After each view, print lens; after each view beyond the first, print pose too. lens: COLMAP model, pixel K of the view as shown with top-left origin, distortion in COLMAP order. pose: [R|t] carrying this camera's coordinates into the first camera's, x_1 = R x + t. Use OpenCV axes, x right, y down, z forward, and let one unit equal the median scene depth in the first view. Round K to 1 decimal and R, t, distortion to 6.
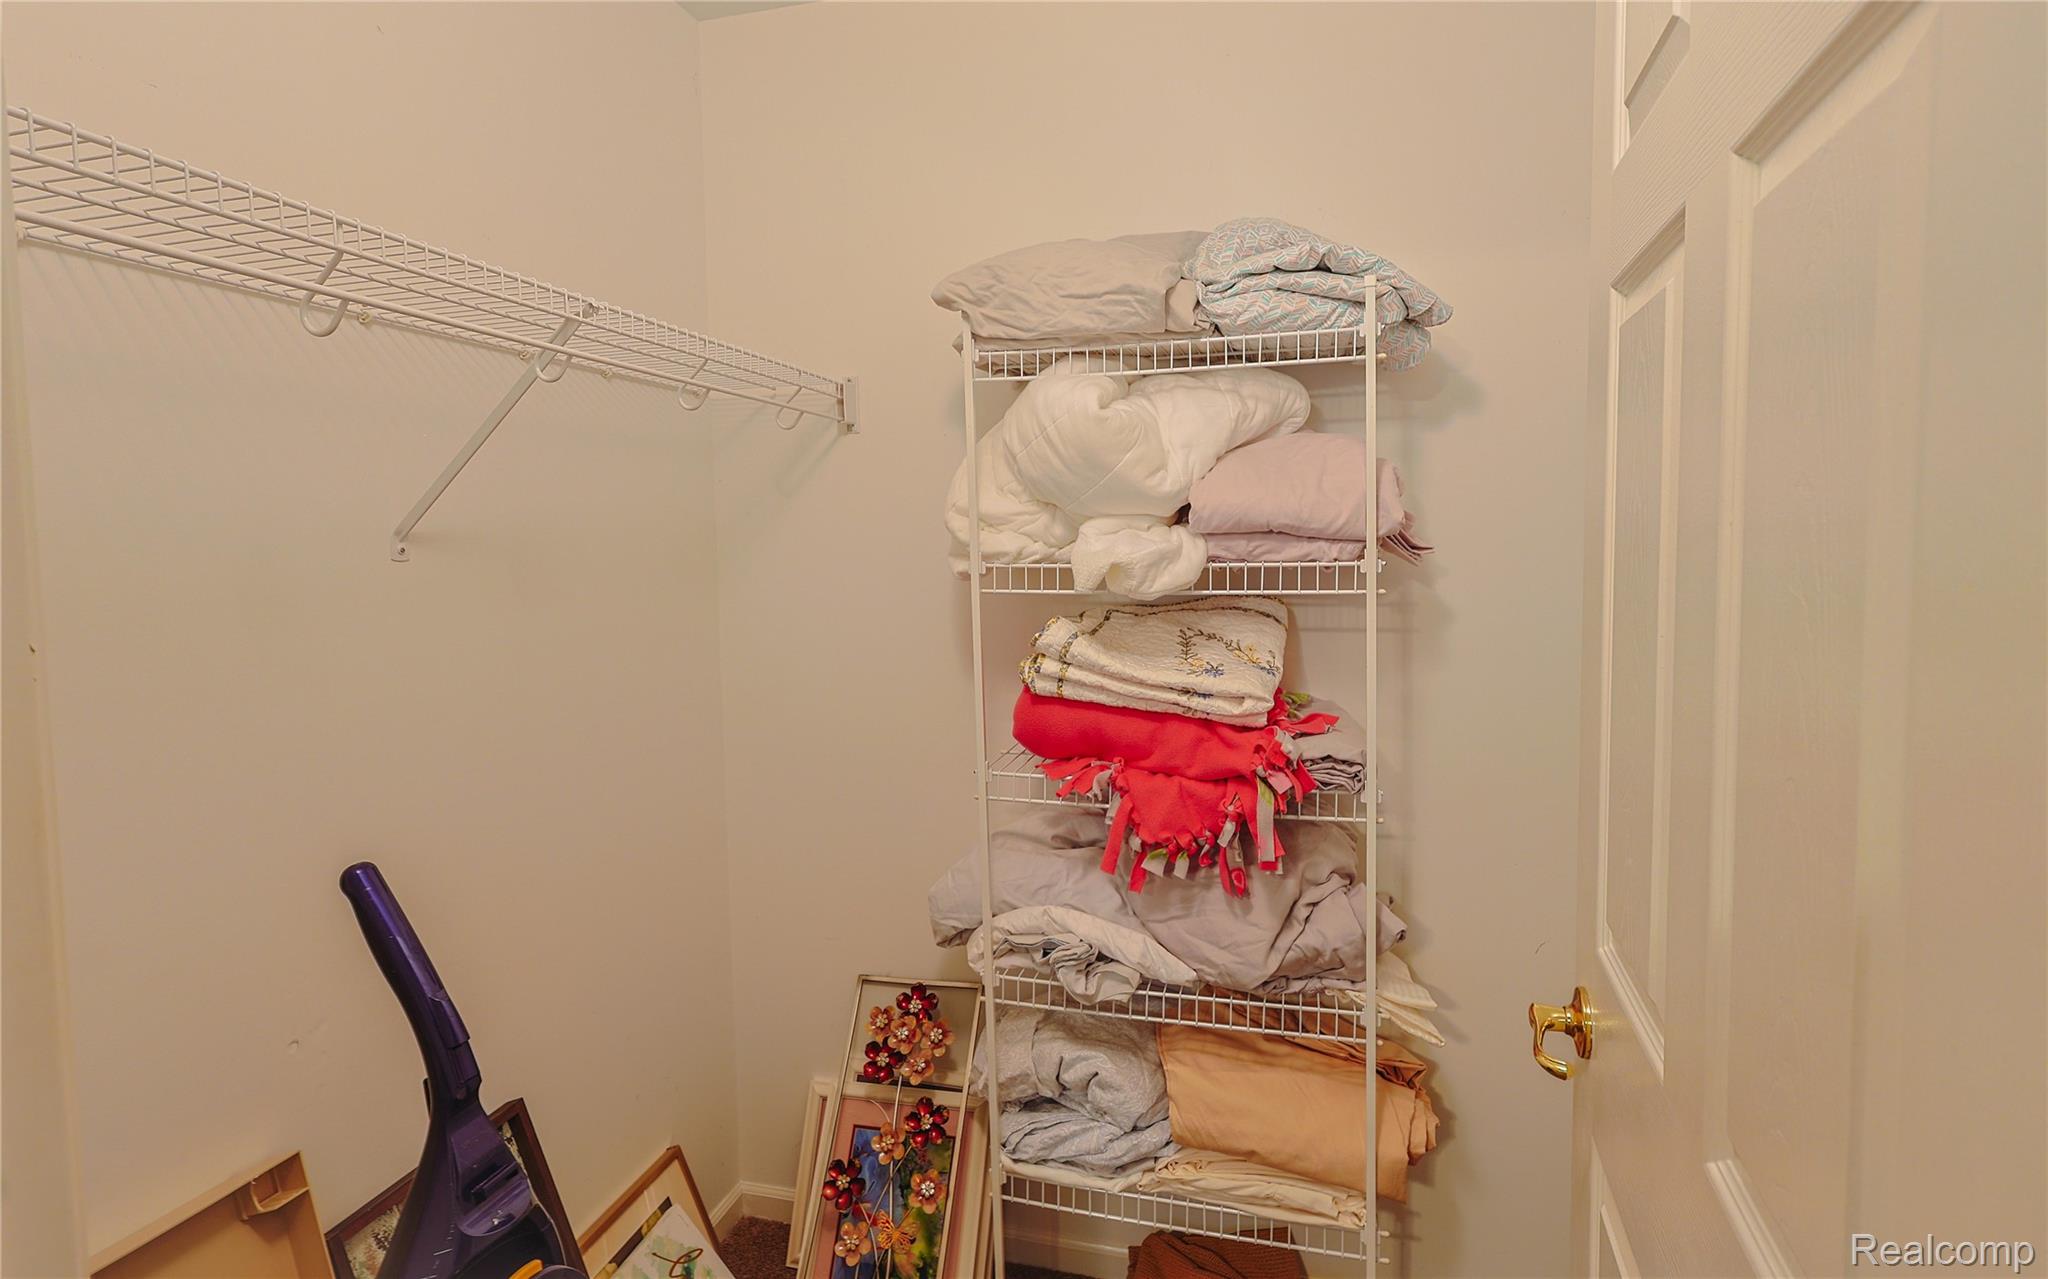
lens RADIAL K [[1018.9, 0, 1025.9], [0, 1018.9, 626.2], [0, 0, 1]] dist [-0.018511, 0.000007]
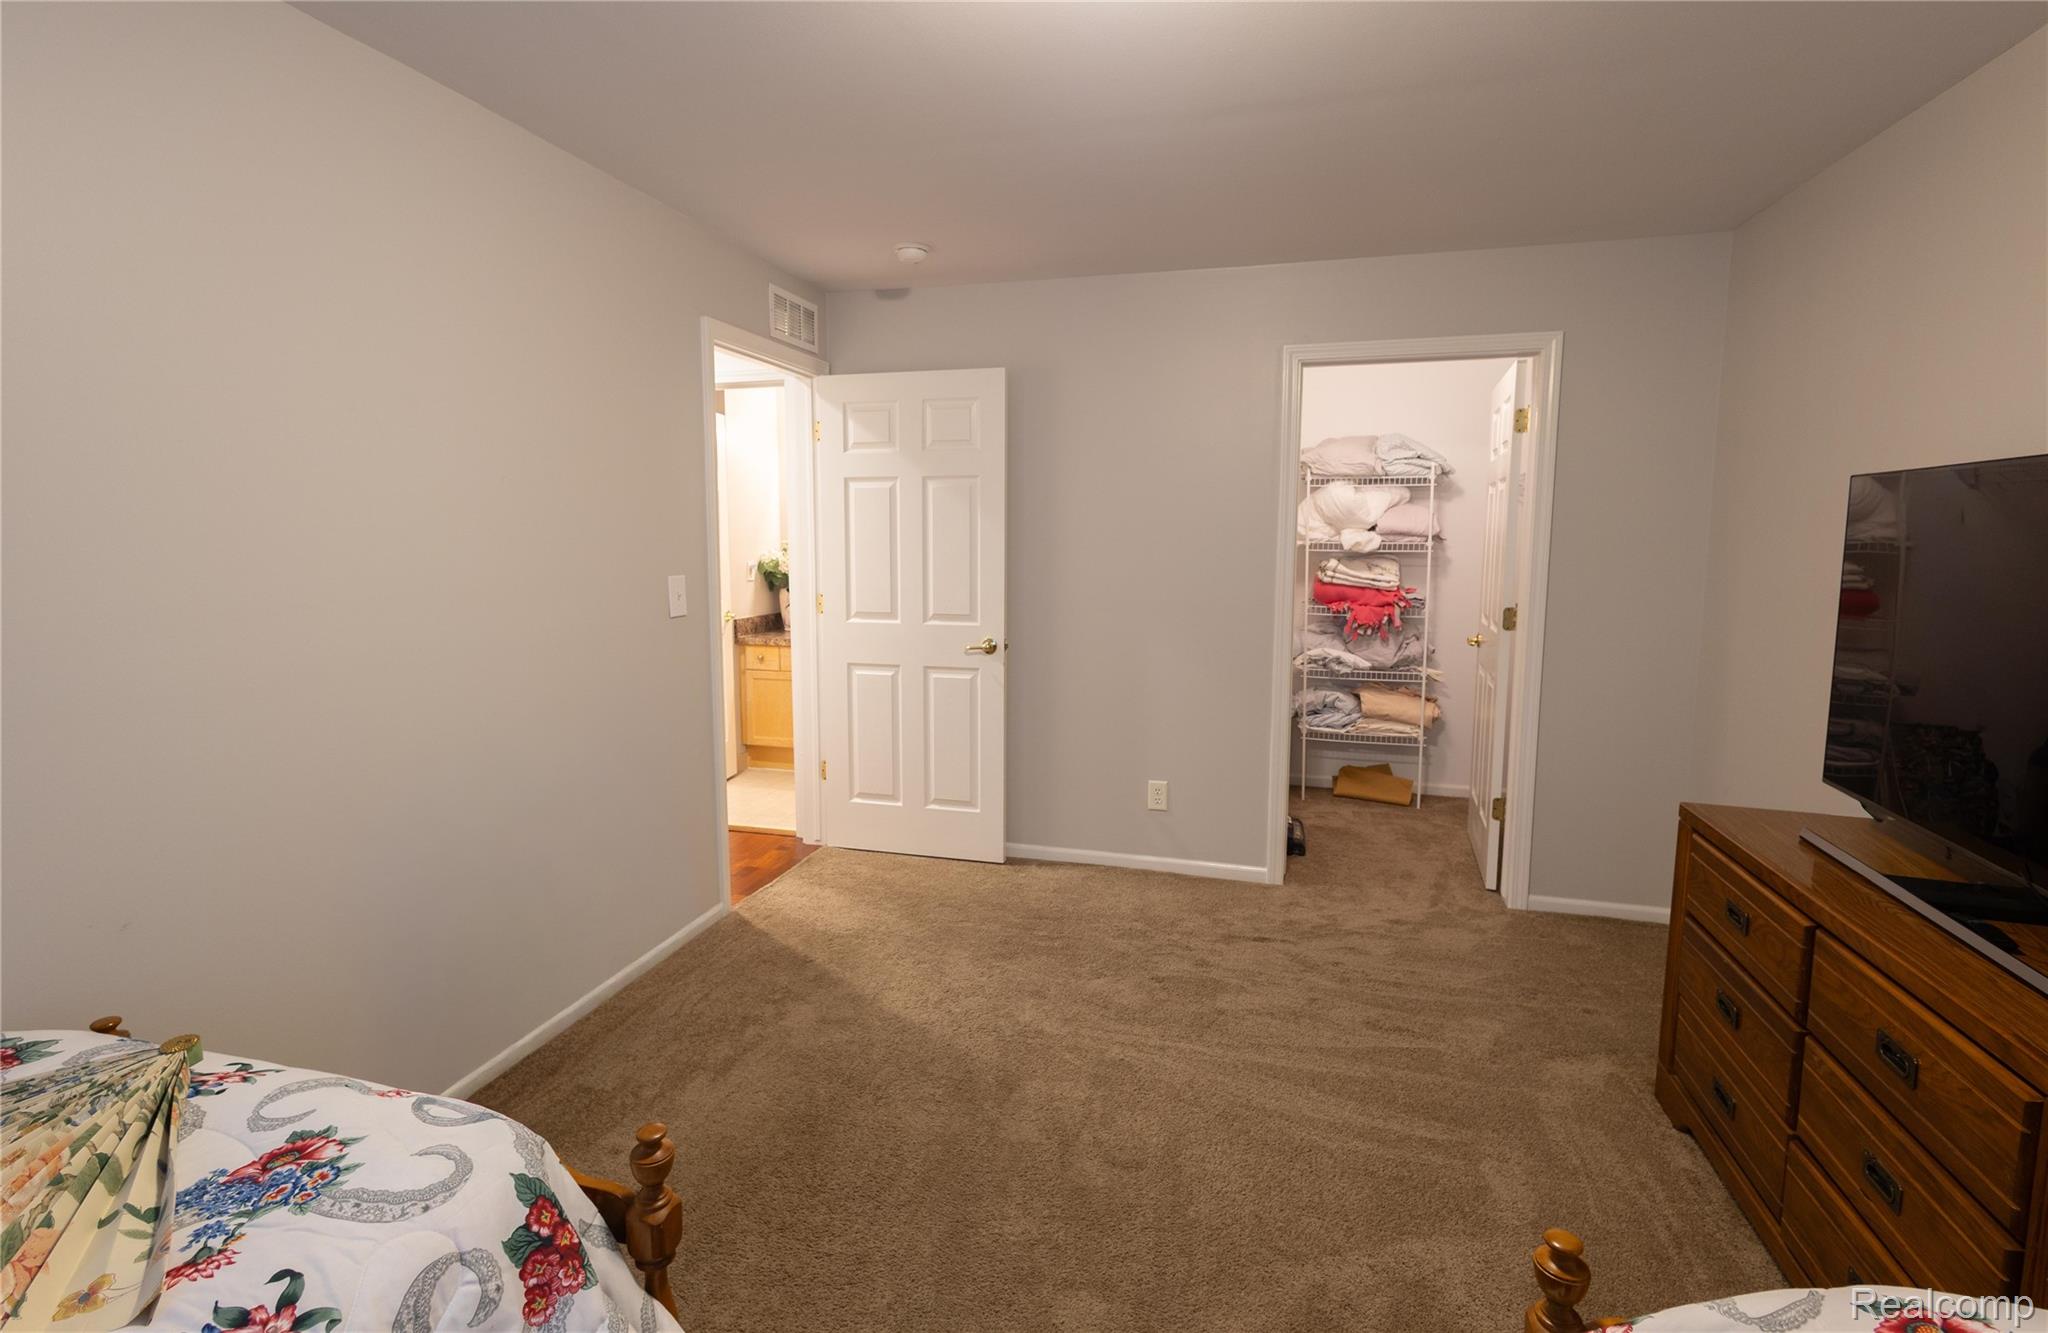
lens RADIAL K [[945.4, 0, 1024.0], [0, 945.4, 666.5], [0, 0, 1]] dist [0.000879, -0.000006]
pose [[0.999797, 0.018535, -0.007952, -0.971309], [-0.018082, 0.998396, 0.053658, 0.201612], [0.008934, -0.053503, 0.998528, -2.171666]]
